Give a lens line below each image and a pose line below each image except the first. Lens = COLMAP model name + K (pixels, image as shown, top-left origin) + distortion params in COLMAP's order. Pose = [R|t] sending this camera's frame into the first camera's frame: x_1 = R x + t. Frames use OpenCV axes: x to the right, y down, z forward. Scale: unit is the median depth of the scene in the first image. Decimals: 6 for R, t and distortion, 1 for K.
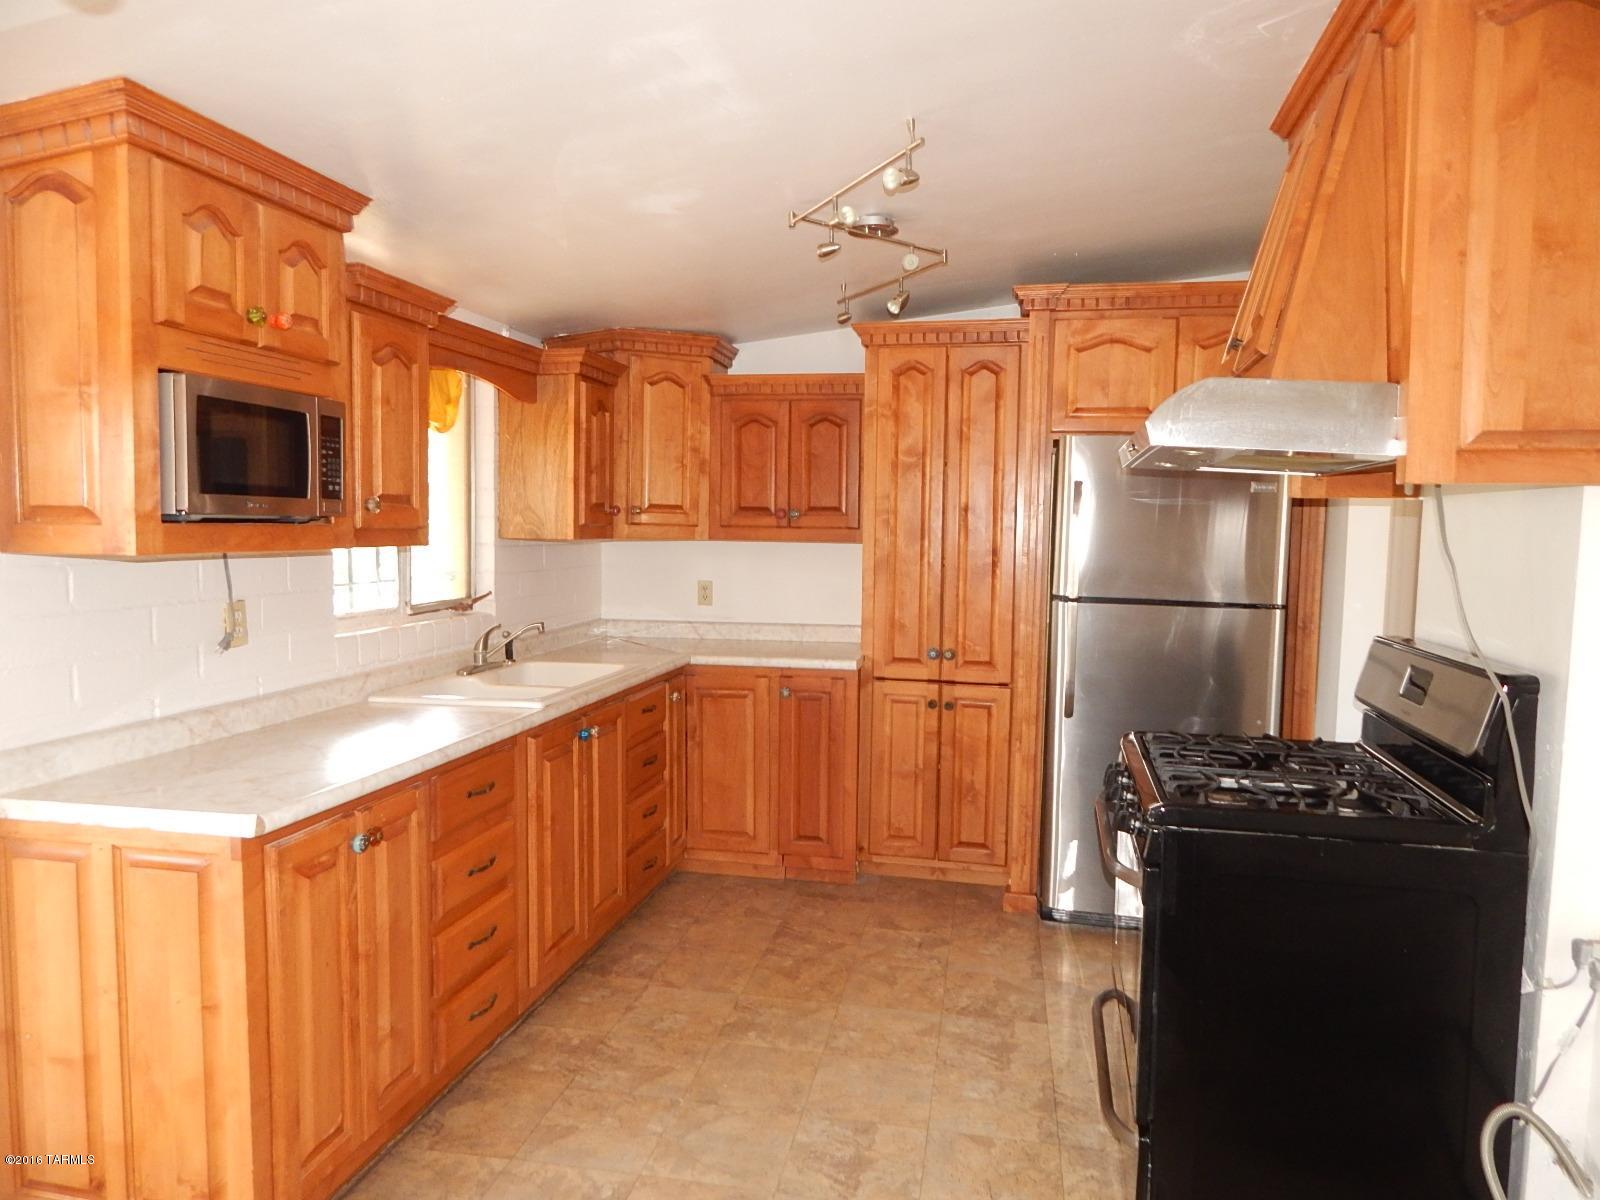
lens RADIAL K [[1059.7, 0, 800.0], [0, 1059.7, 600.0], [0, 0, 1]] dist [-0.004314, -0.001748]
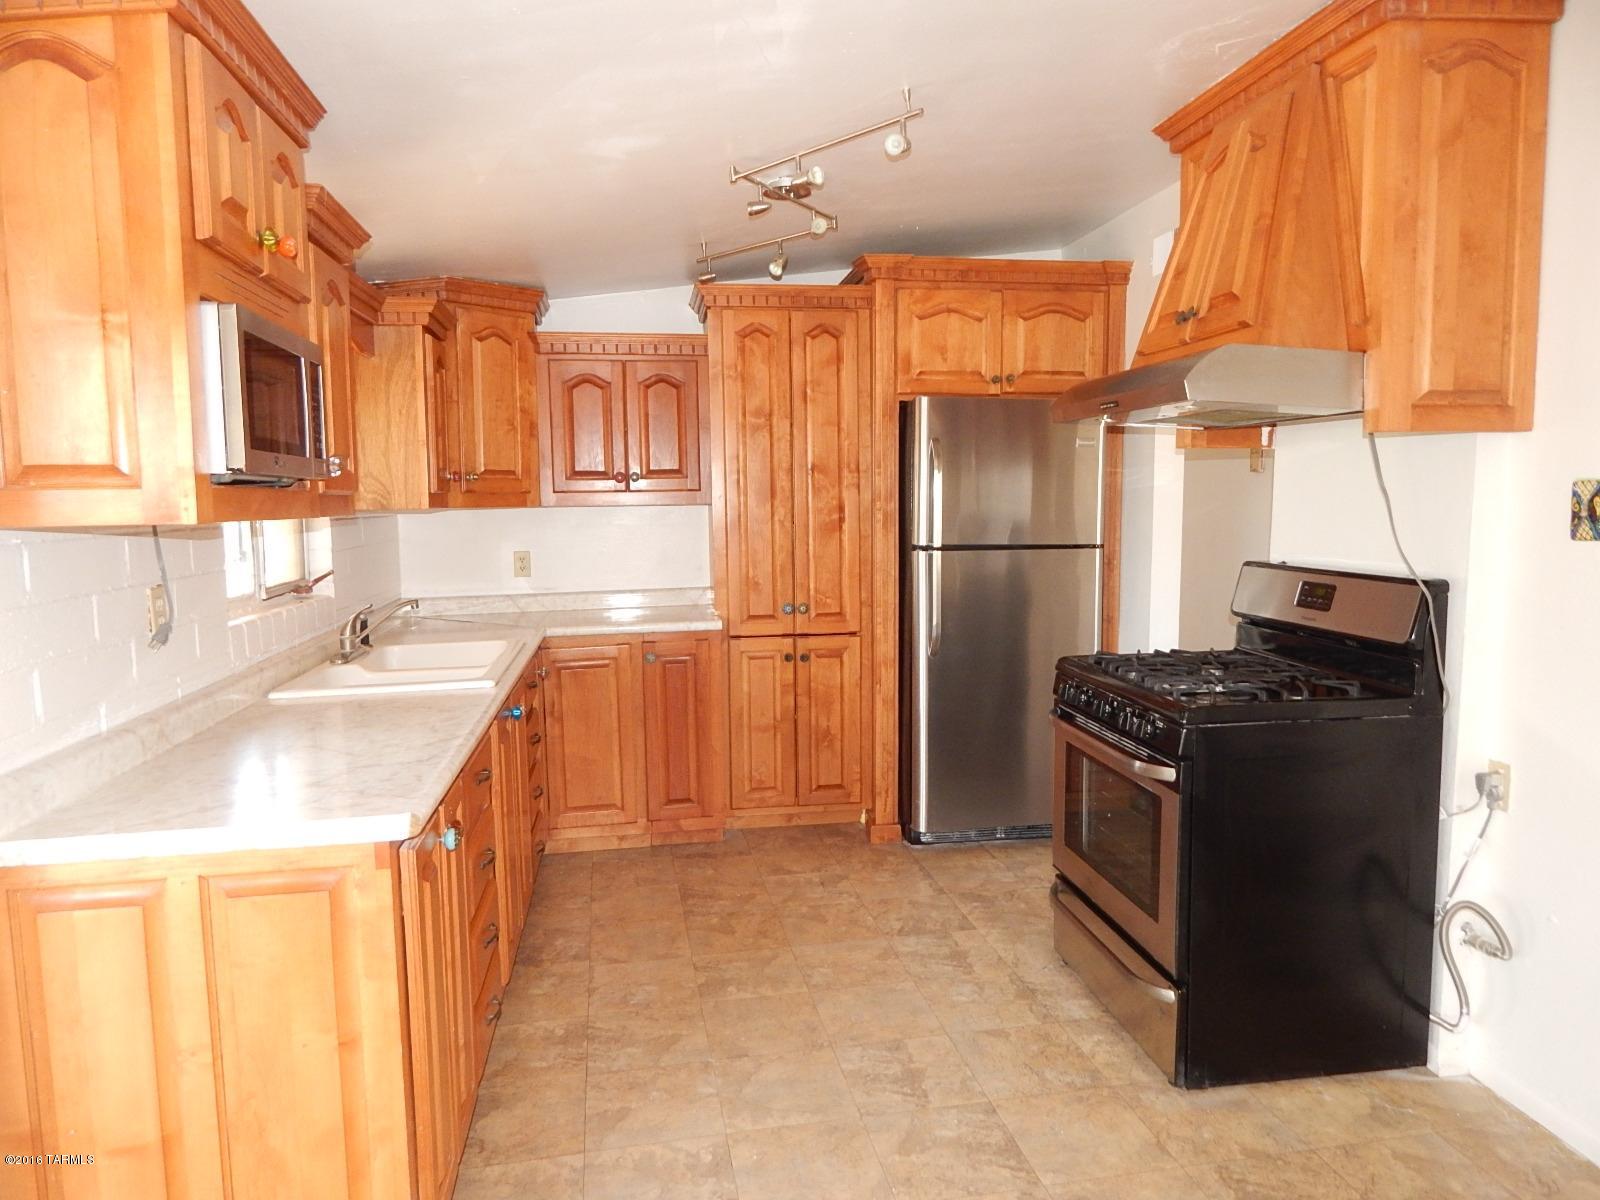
lens RADIAL K [[1059.7, 0, 800.0], [0, 1059.7, 600.0], [0, 0, 1]] dist [-0.004314, -0.001748]
pose [[0.930033, -0.059615, 0.362608, -0.259623], [0.049689, 0.998092, 0.036646, 0.005077], [-0.364101, -0.016064, 0.931221, 0.033538]]
